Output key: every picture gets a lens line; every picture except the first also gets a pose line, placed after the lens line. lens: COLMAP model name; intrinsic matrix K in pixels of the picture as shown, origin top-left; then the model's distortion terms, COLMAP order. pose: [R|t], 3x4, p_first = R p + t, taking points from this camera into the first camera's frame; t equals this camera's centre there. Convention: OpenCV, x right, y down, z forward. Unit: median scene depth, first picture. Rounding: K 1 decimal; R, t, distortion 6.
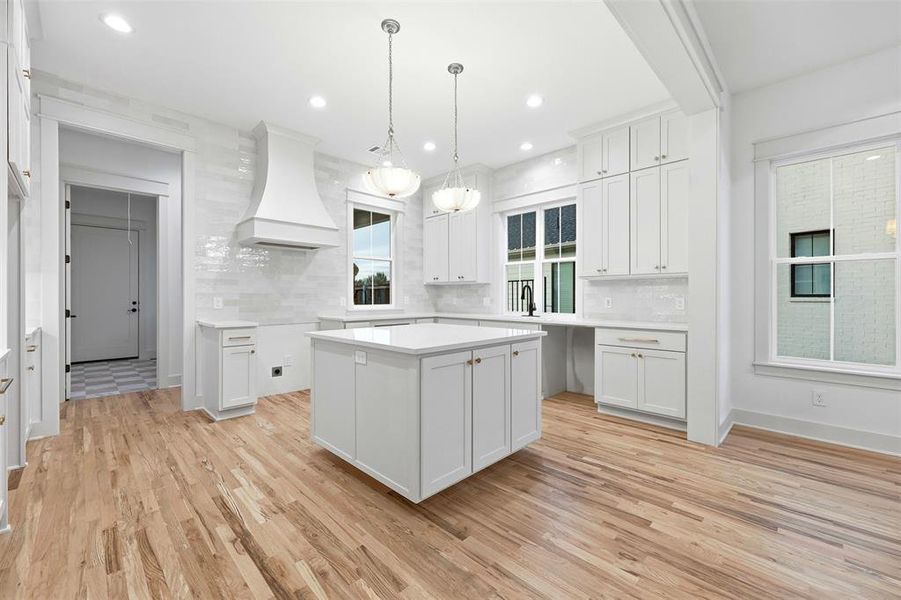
lens RADIAL K [[364.9, 0, 449.1], [0, 364.9, 296.4], [0, 0, 1]] dist [-0.003492, -0.000239]
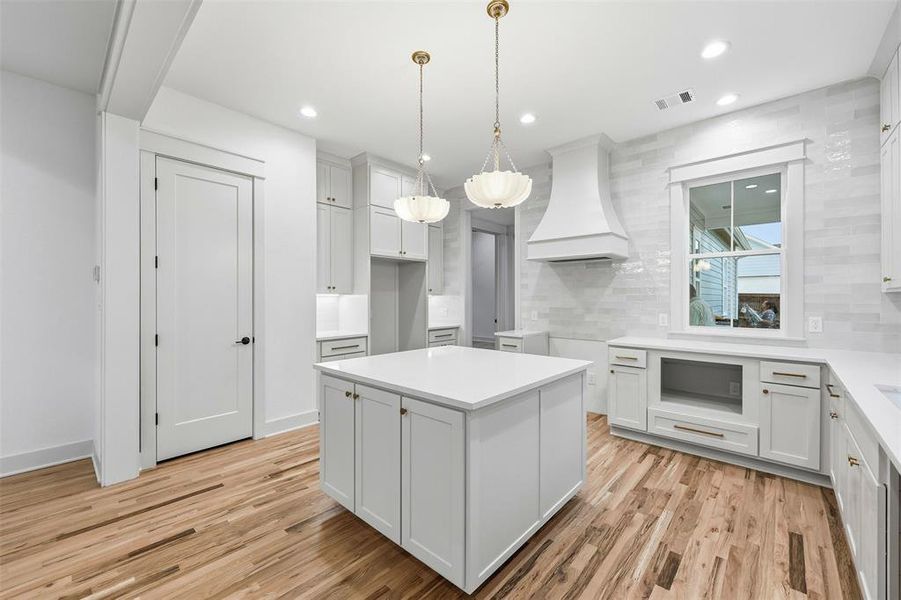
lens RADIAL K [[364.9, 0, 448.8], [0, 364.9, 300.0], [0, 0, 1]] dist [-0.003492, -0.000239]
pose [[0.042671, 0.005188, -0.999076, 0.810735], [-0.001726, 0.999985, 0.005119, -0.055746], [0.999088, 0.001506, 0.042679, 0.969784]]
